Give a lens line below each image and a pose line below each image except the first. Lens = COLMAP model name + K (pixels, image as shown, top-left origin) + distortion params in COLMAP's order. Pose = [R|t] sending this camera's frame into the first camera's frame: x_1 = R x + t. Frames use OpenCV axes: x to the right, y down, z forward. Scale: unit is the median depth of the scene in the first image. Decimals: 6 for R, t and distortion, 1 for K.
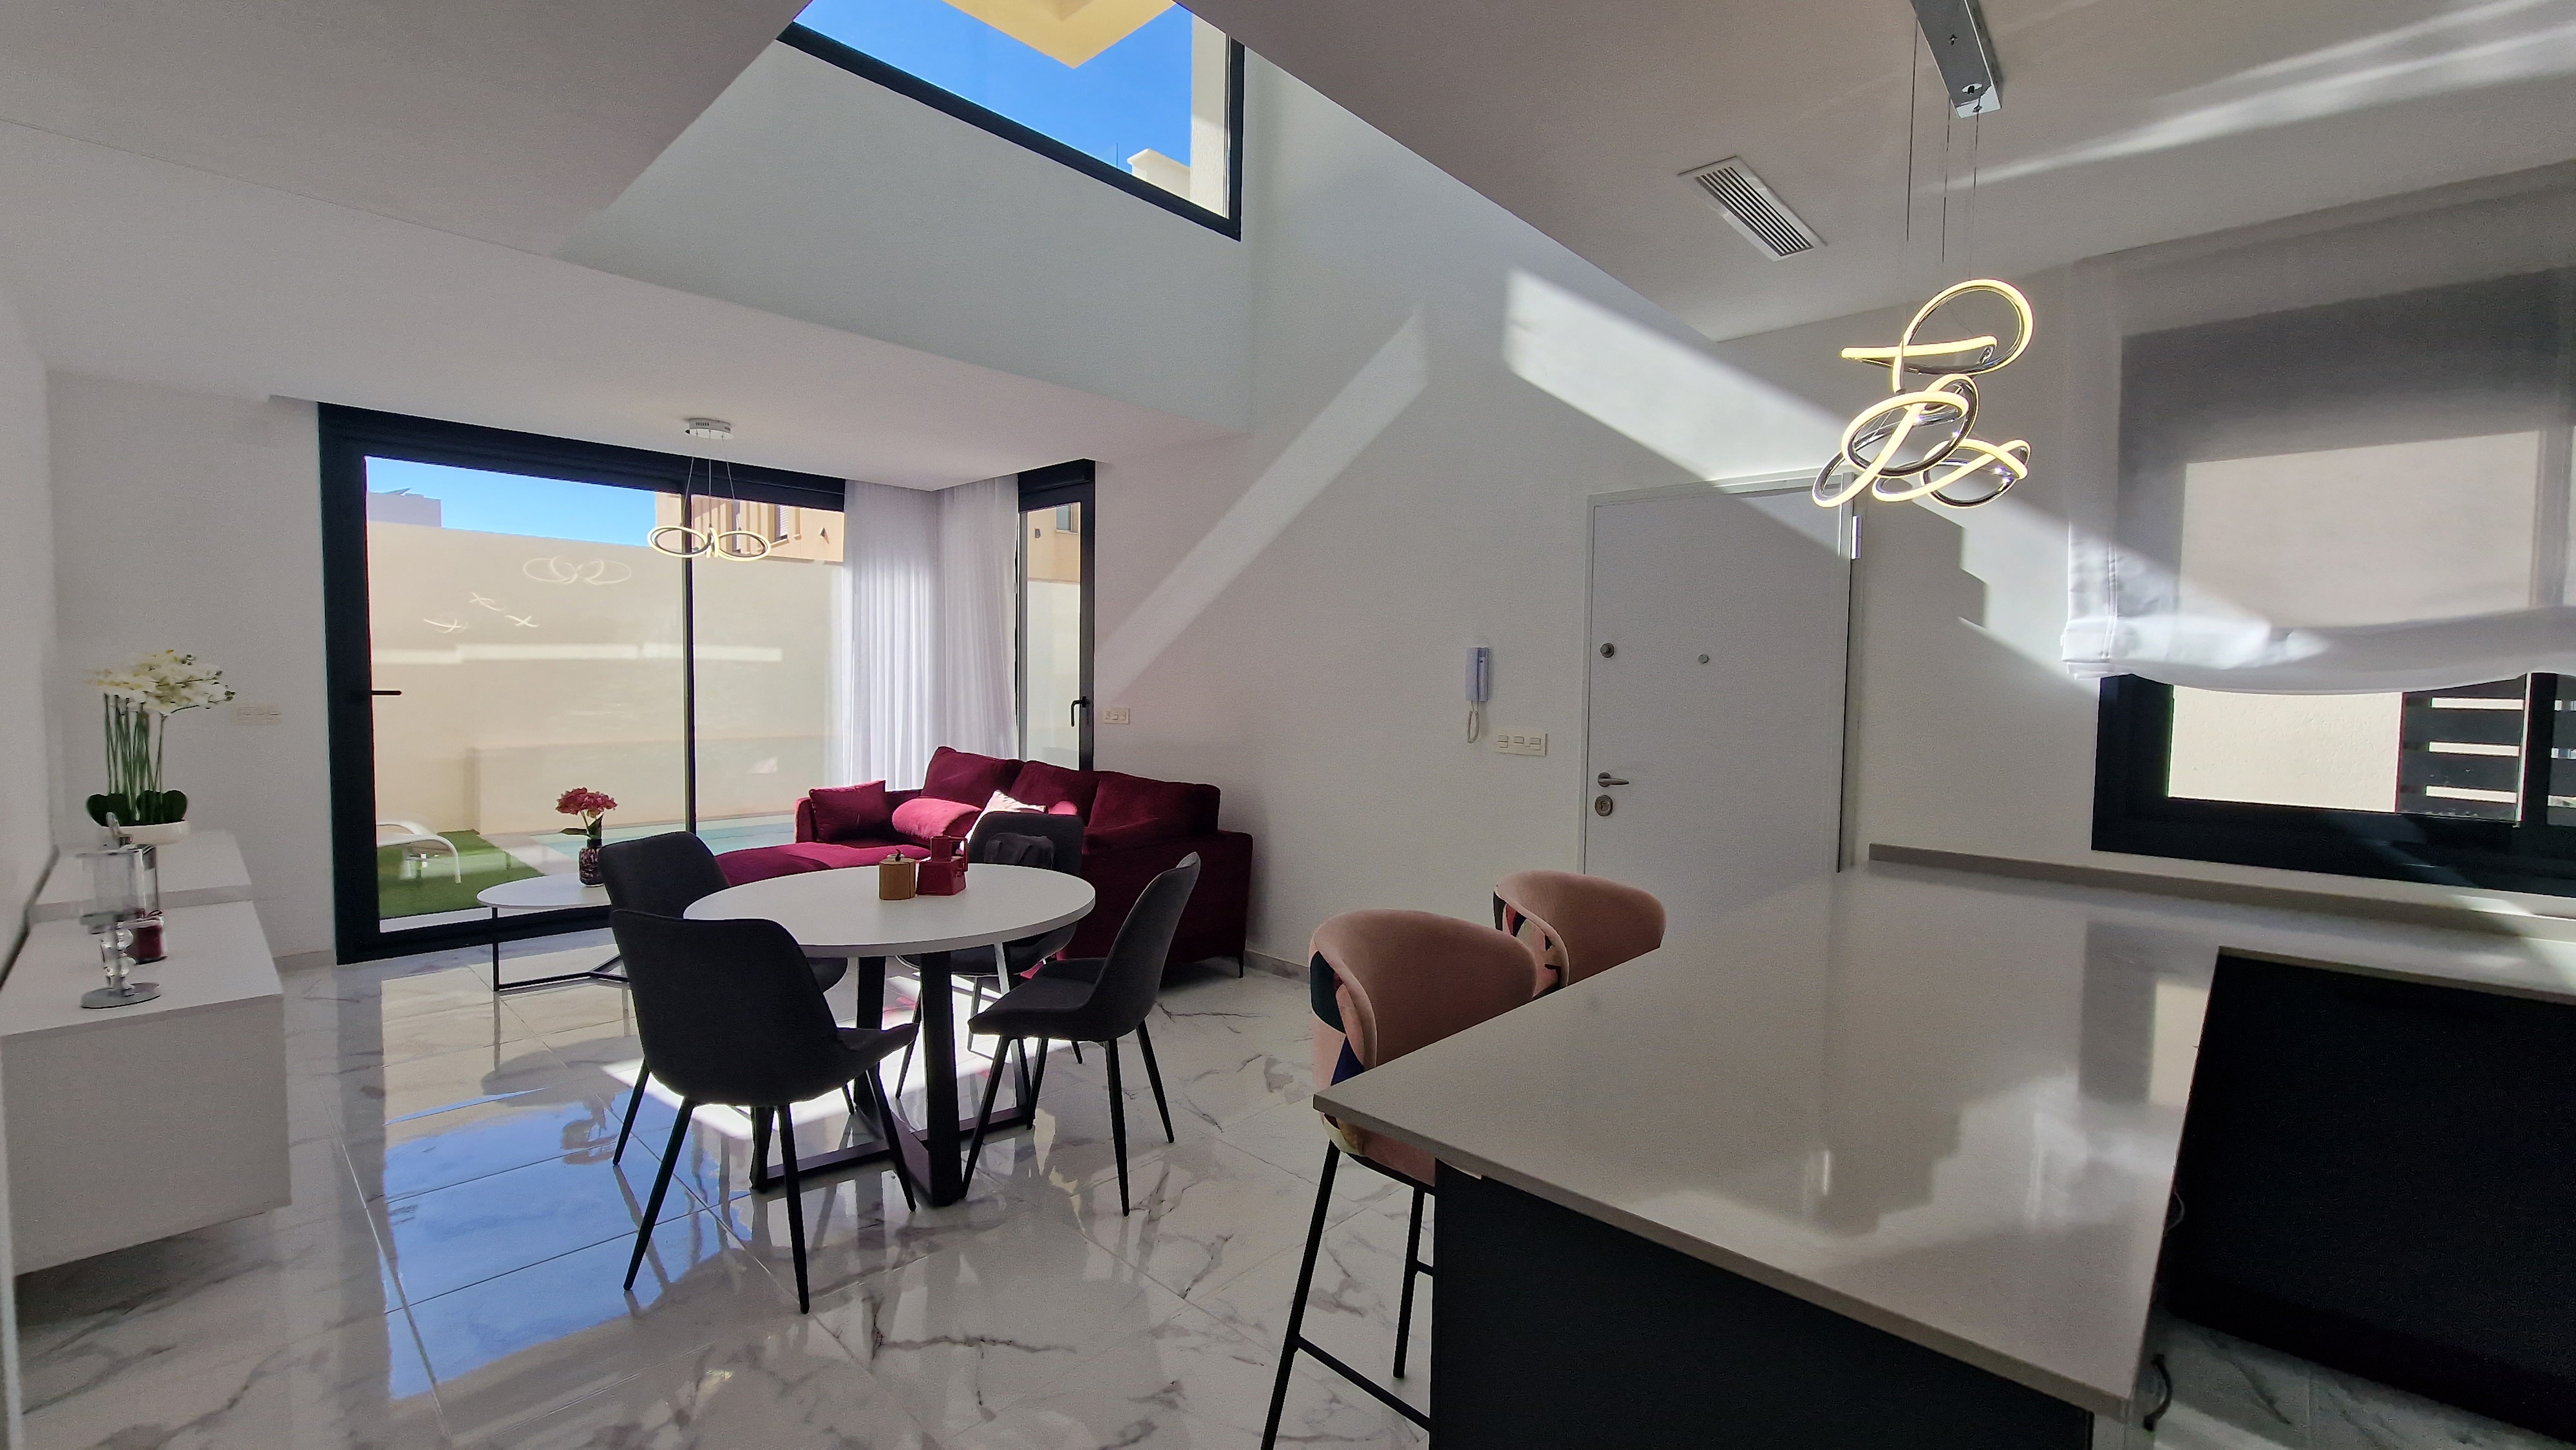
lens RADIAL K [[1055.6, 0, 1288.0], [0, 1055.6, 725.0], [0, 0, 1]] dist [0.000820, -0.000950]
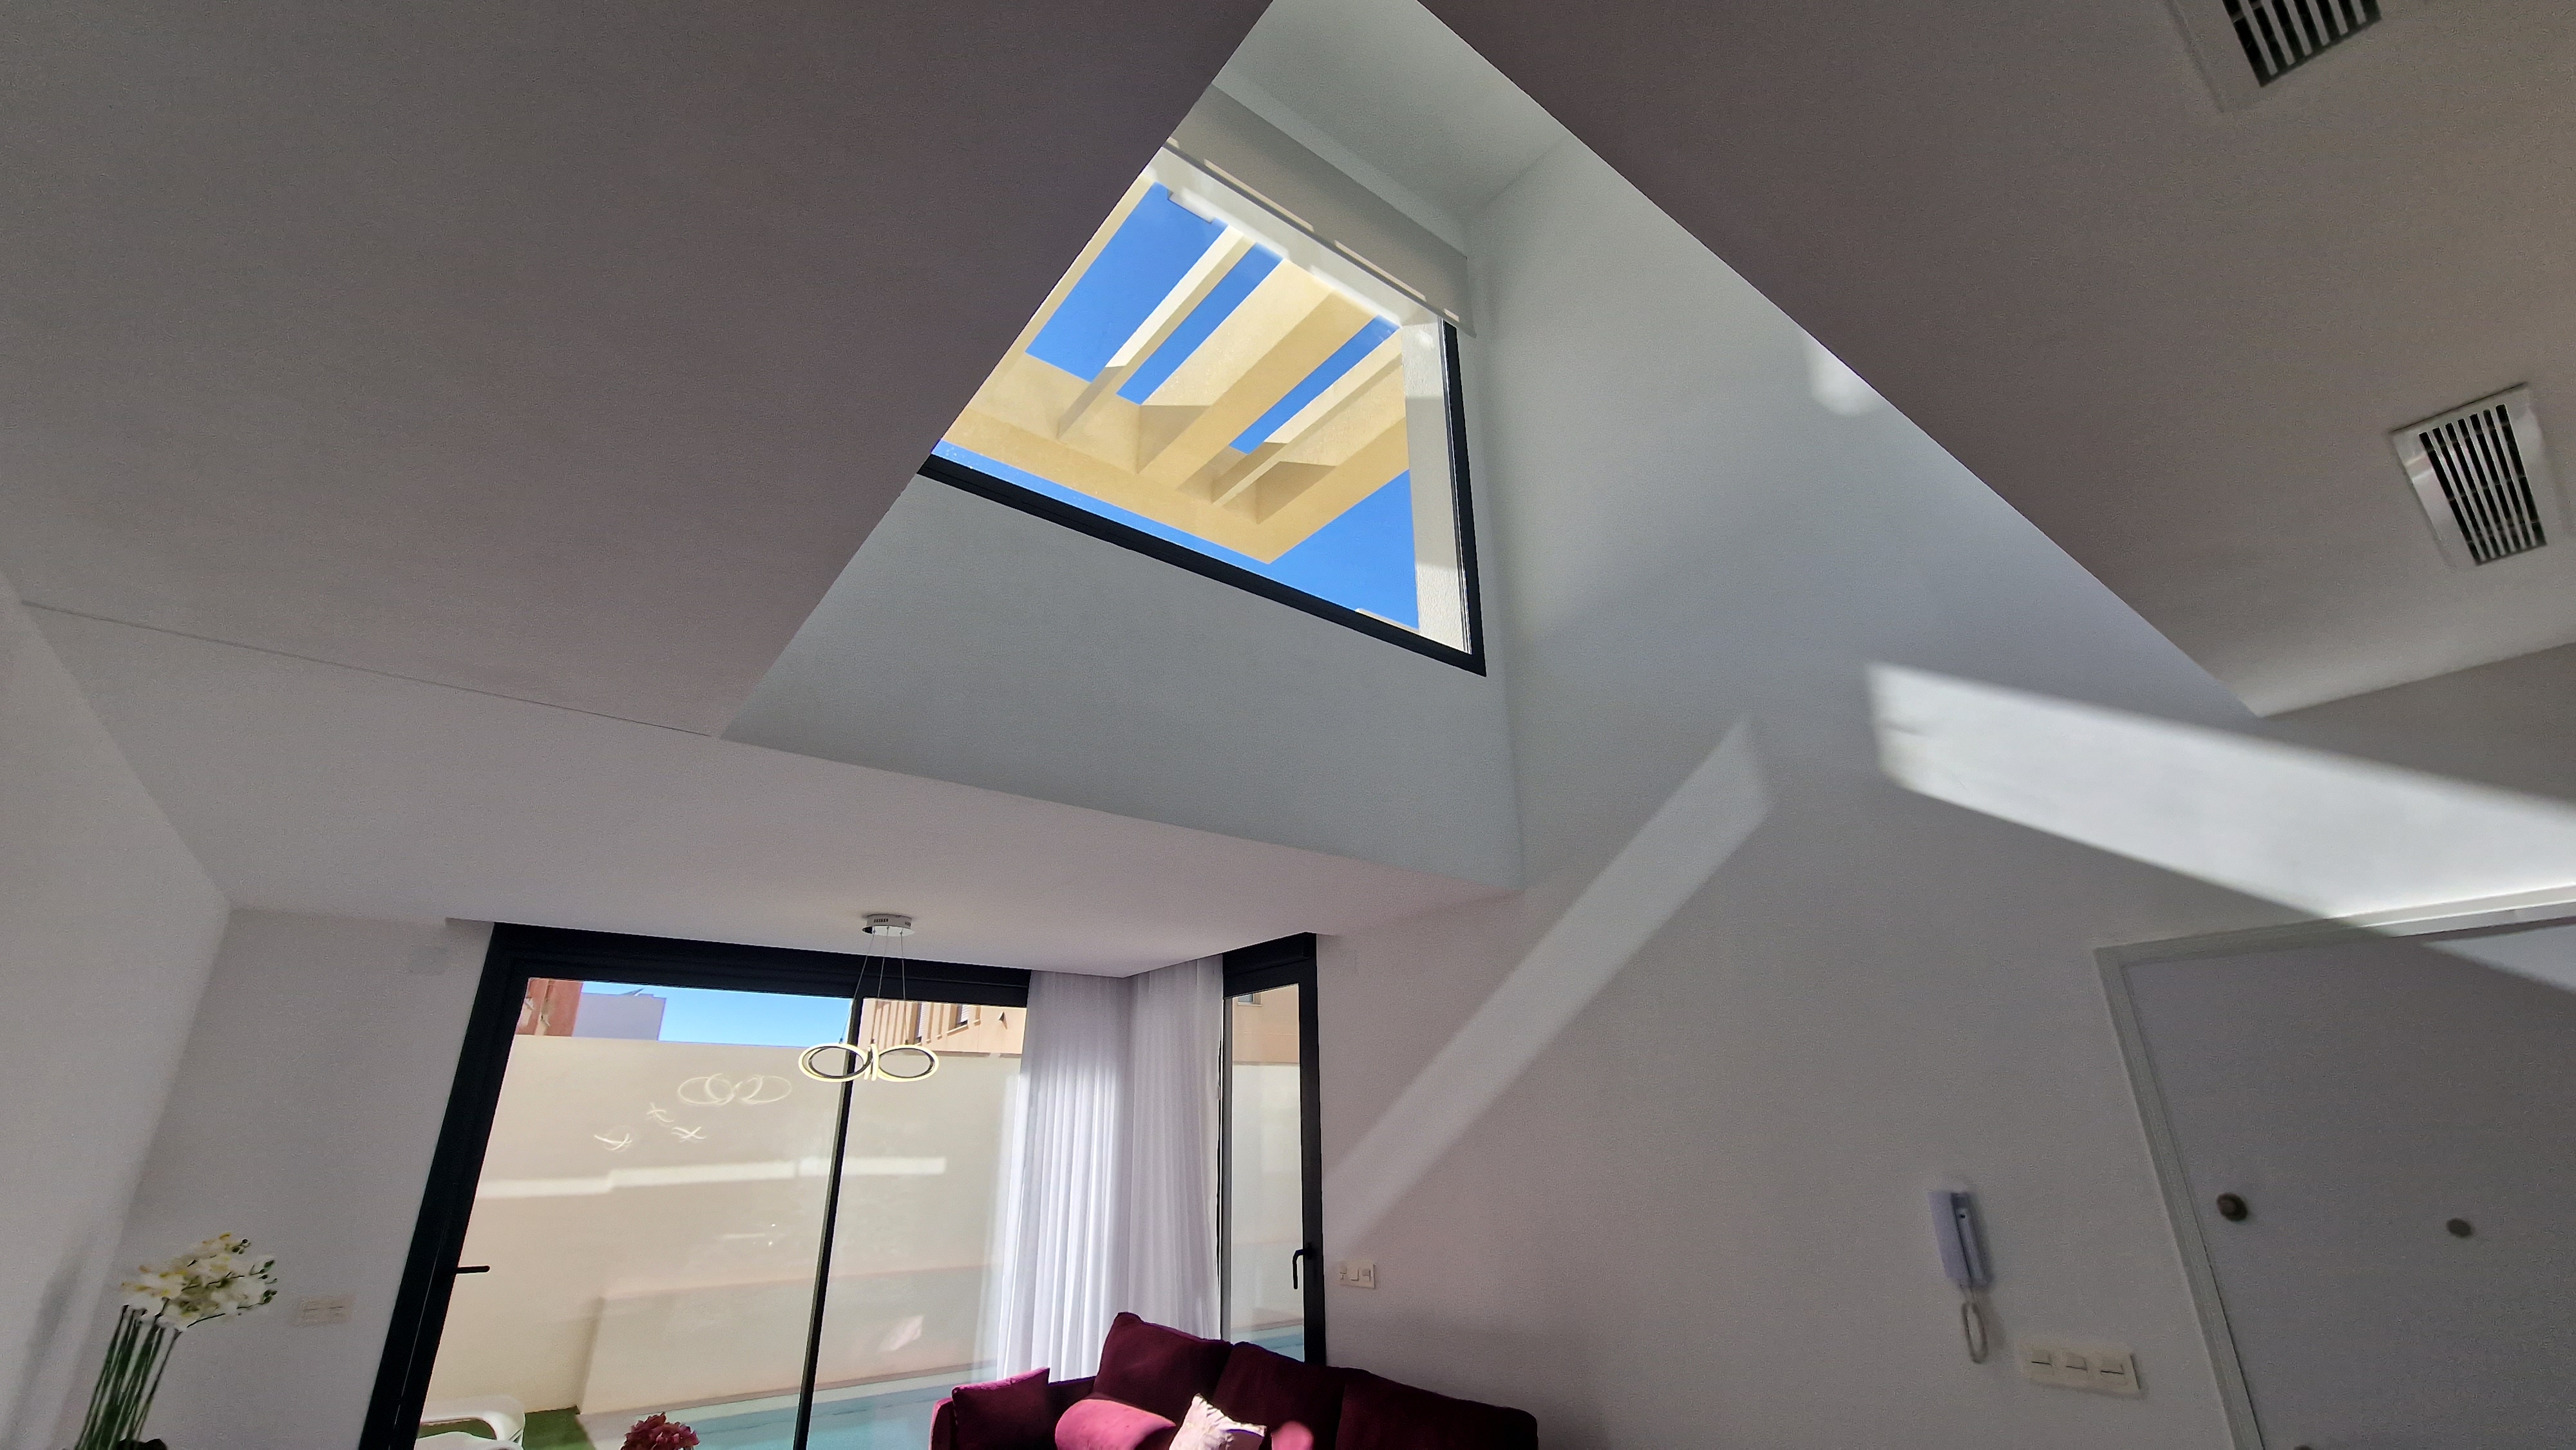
lens RADIAL K [[1055.6, 0, 1288.0], [0, 1055.6, 725.0], [0, 0, 1]] dist [0.000820, -0.000950]
pose [[0.987077, -0.085380, -0.135606, -0.092819], [0.021592, 0.909384, -0.415396, -0.063784], [0.158785, 0.407100, 0.899476, 0.208034]]
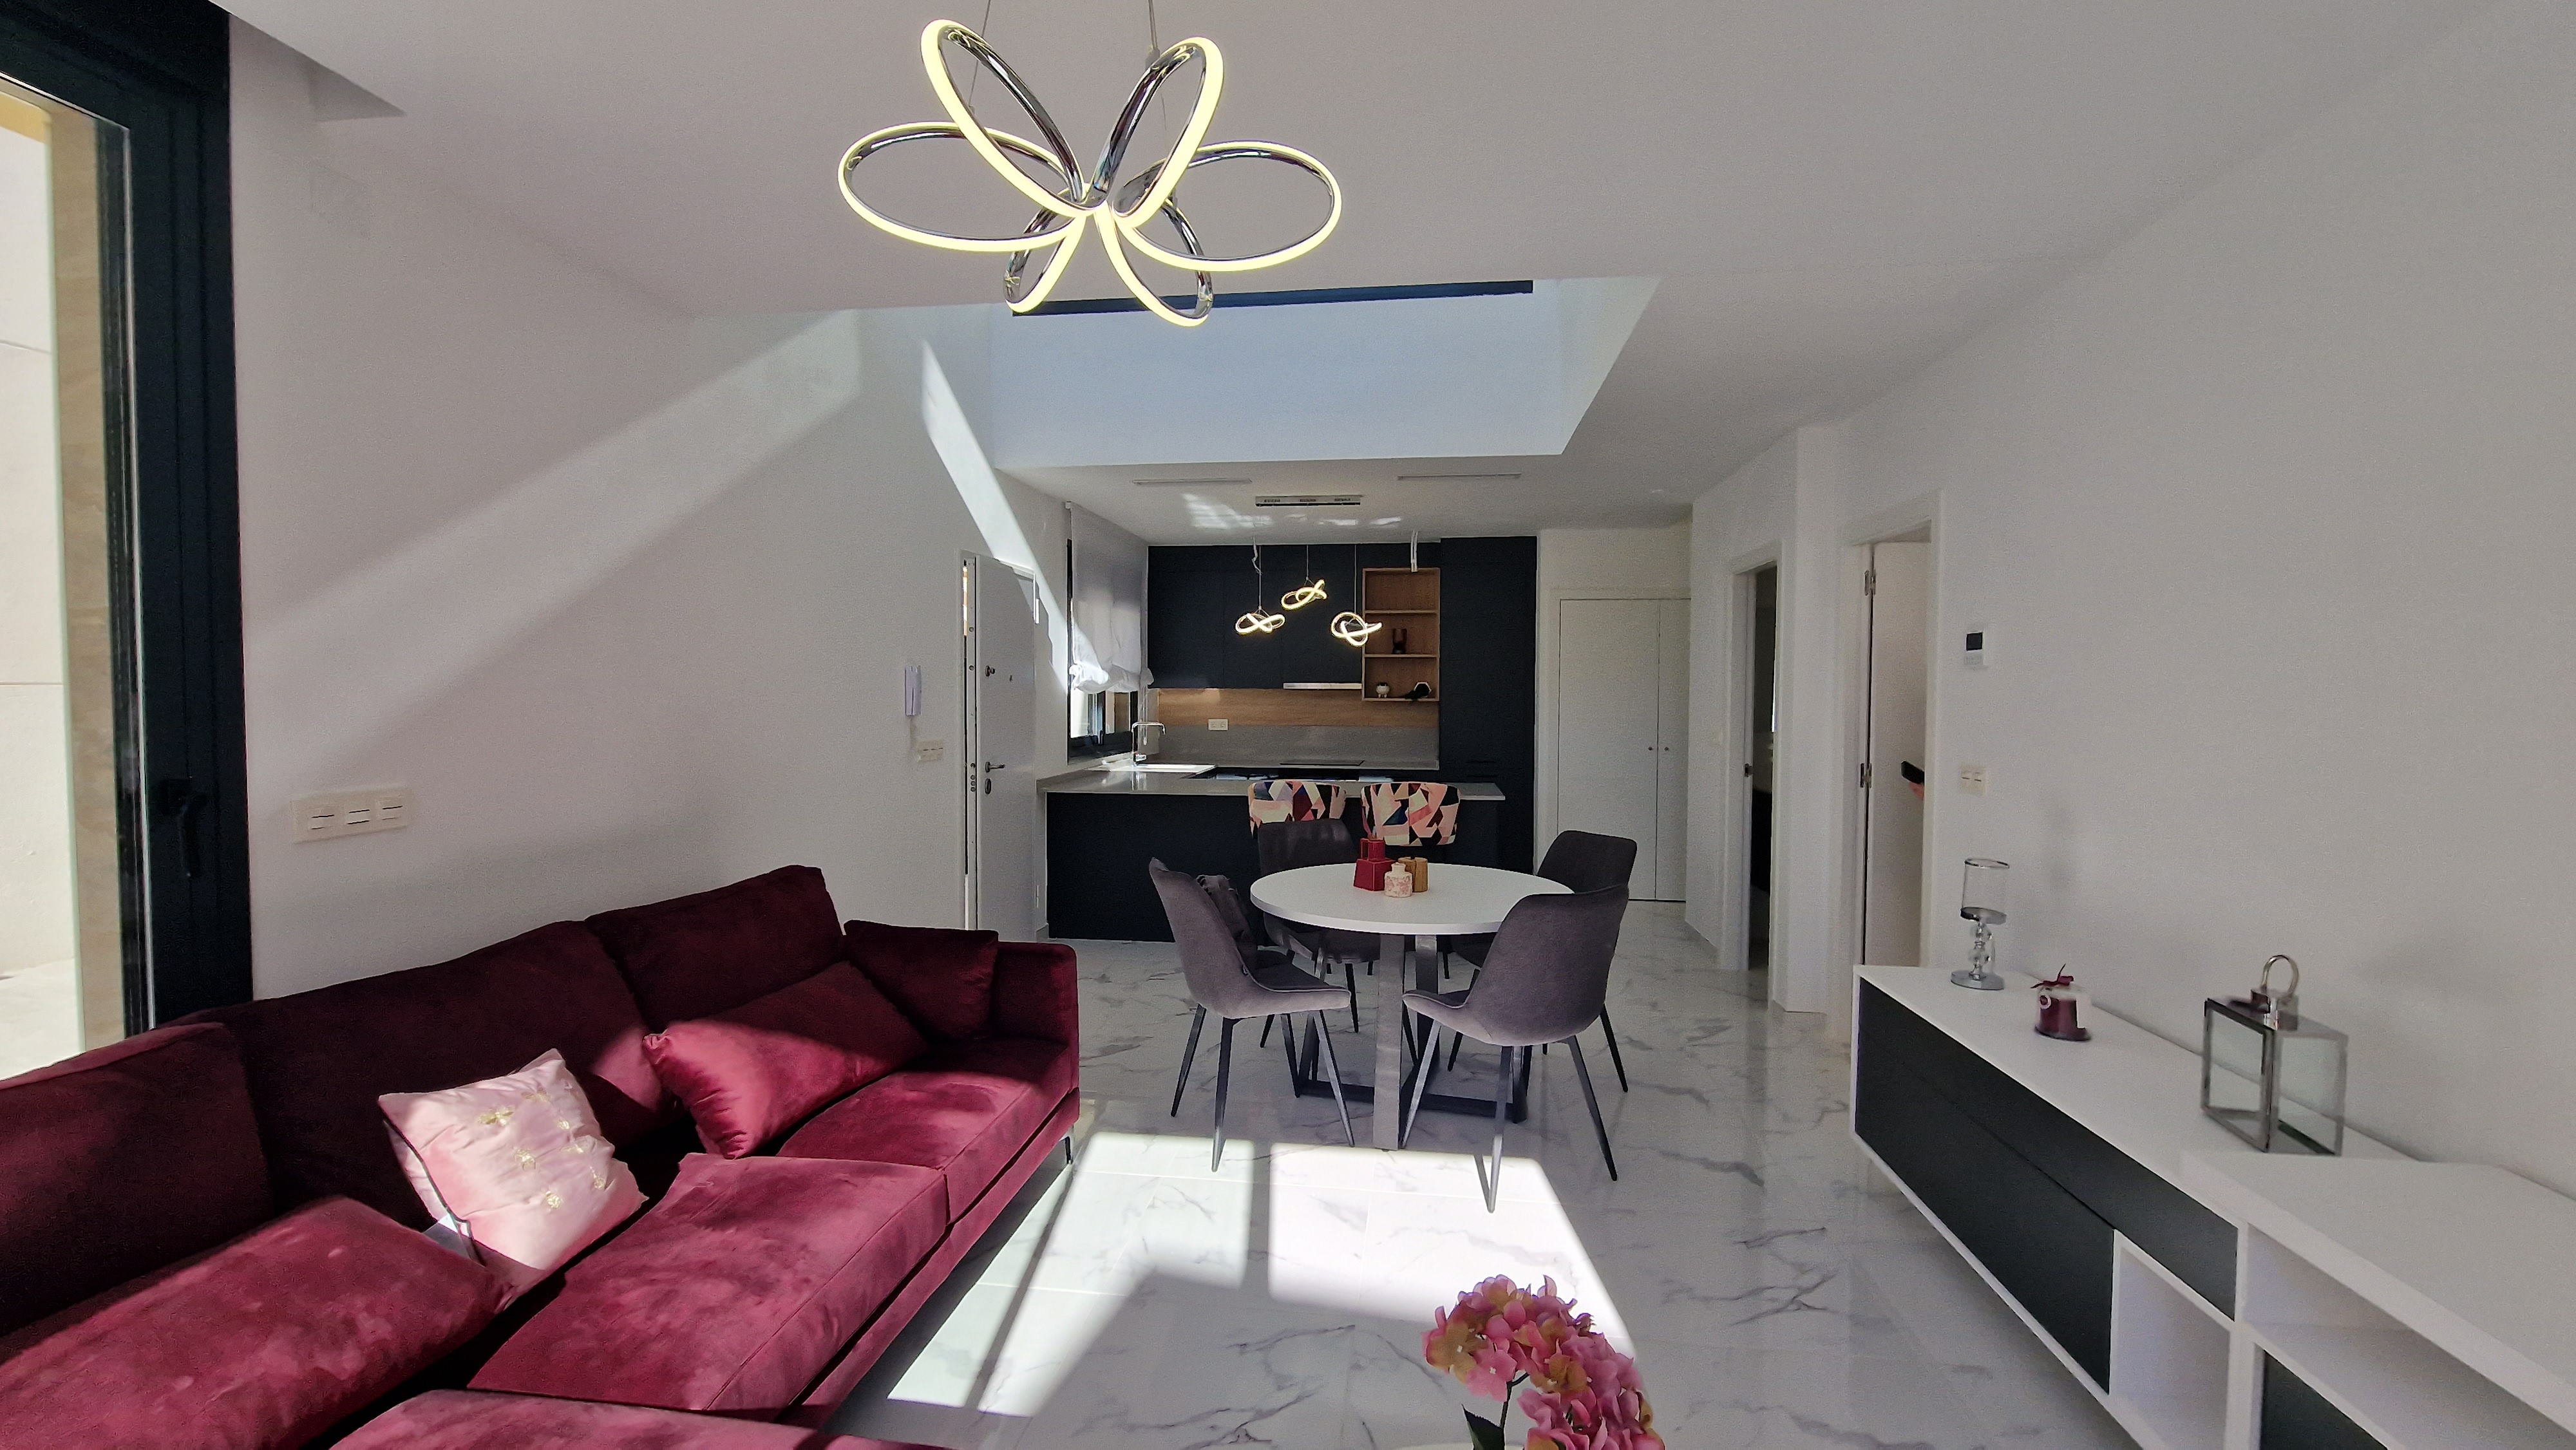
lens RADIAL K [[1055.6, 0, 1288.0], [0, 1055.6, 725.0], [0, 0, 1]] dist [0.000820, -0.000950]
pose [[-0.583017, -0.044087, 0.811263, -0.793408], [0.025113, 0.997072, 0.072232, -0.070201], [-0.812071, 0.062486, -0.580203, 1.150360]]
